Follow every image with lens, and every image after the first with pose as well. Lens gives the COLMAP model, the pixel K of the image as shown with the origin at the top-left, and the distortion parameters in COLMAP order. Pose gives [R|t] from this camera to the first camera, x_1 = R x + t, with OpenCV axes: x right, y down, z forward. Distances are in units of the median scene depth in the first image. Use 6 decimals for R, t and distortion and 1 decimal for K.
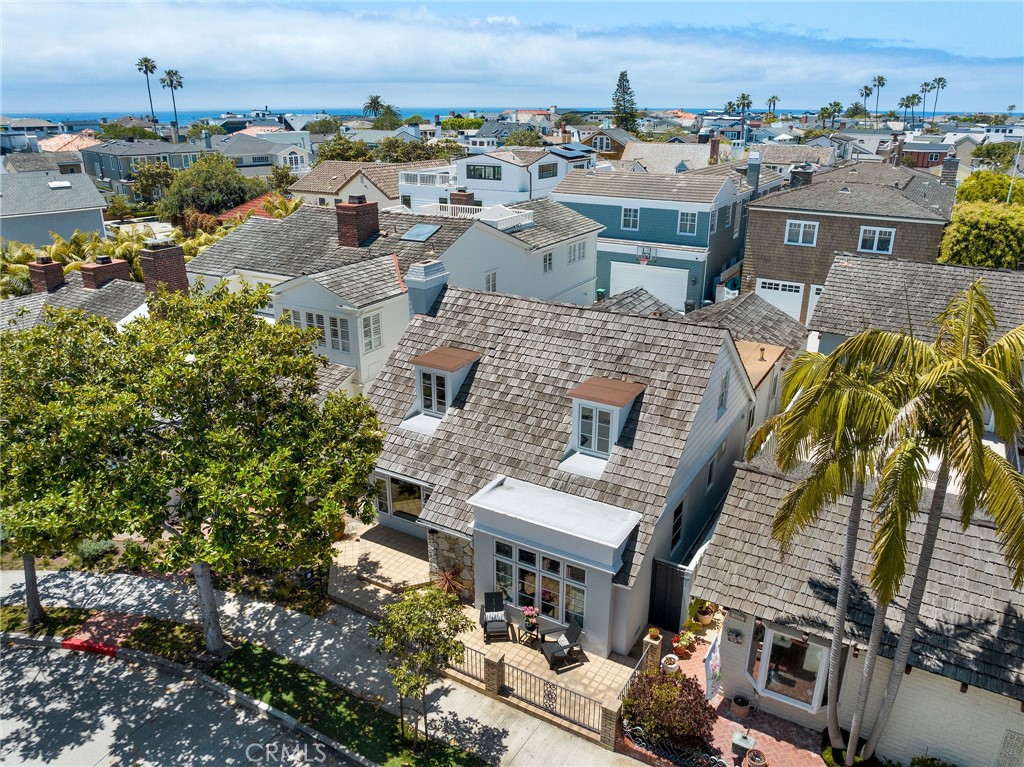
lens RADIAL K [[732.5, 0, 512.0], [0, 732.5, 383.5], [0, 0, 1]] dist [-0.028715, -0.006318]
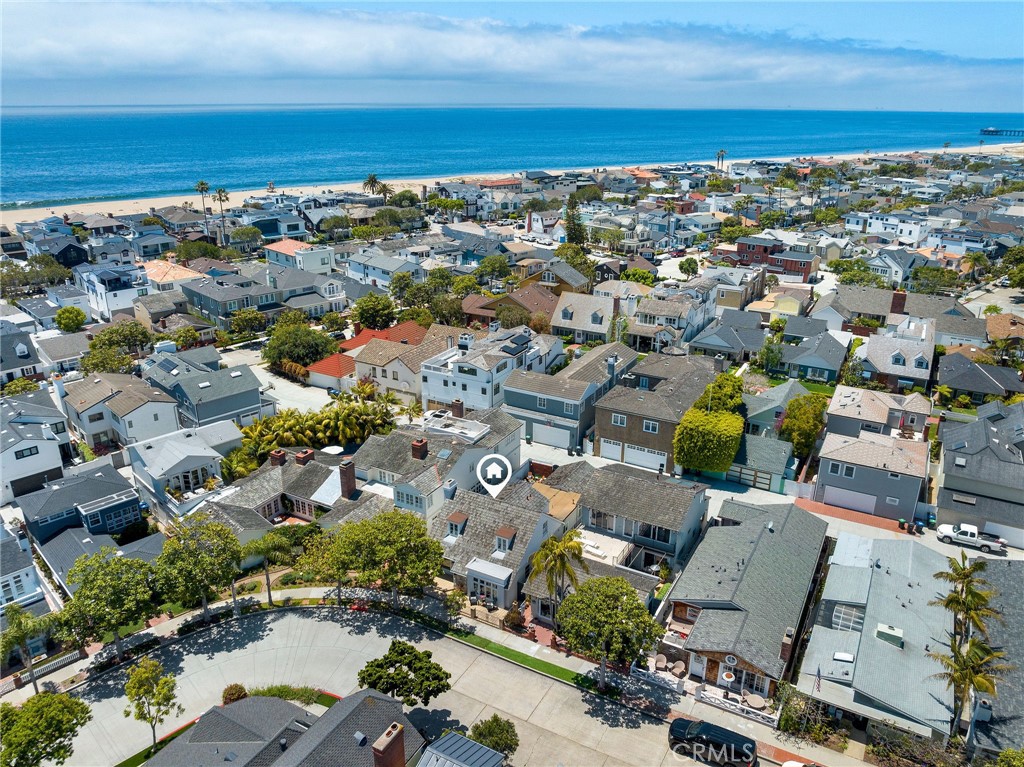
lens RADIAL K [[732.5, 0, 512.0], [0, 732.5, 383.5], [0, 0, 1]] dist [-0.028715, -0.006318]
pose [[0.999657, -0.005879, 0.025525, 0.075378], [0.005894, 0.999983, -0.000493, -0.681454], [-0.025522, 0.000643, 0.999674, -2.409651]]
